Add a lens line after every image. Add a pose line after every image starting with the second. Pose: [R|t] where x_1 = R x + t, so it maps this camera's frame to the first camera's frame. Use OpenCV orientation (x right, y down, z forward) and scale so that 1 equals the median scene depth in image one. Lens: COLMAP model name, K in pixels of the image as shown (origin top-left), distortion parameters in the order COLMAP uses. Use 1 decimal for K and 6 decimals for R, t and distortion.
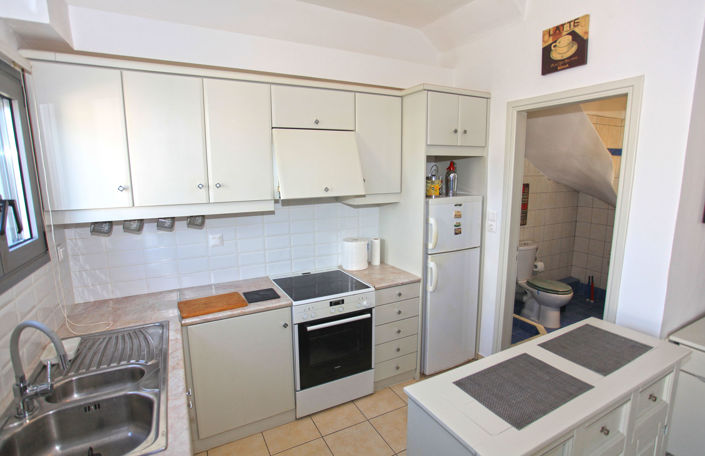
lens RADIAL K [[349.2, 0, 352.5], [0, 349.2, 228.0], [0, 0, 1]] dist [-0.051892, 0.000617]
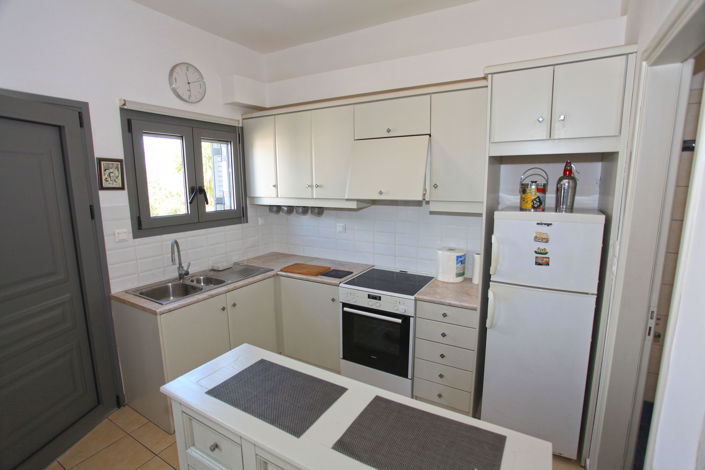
lens RADIAL K [[343.6, 0, 352.5], [0, 343.6, 235.0], [0, 0, 1]] dist [-0.072479, 0.033594]
pose [[0.528520, 0.142897, -0.836808, 0.780393], [-0.132568, 0.987531, 0.084906, -0.058534], [0.838506, 0.066059, 0.540873, 0.351833]]
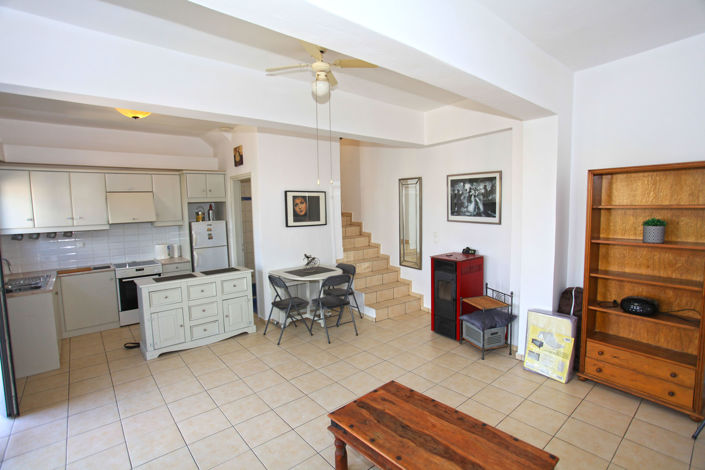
lens RADIAL K [[343.6, 0, 352.5], [0, 343.6, 235.0], [0, 0, 1]] dist [-0.072479, 0.033594]
pose [[0.975716, -0.030084, 0.216962, 0.811753], [0.045839, 0.996635, -0.067954, 0.199977], [-0.214187, 0.076249, 0.973812, -1.365835]]
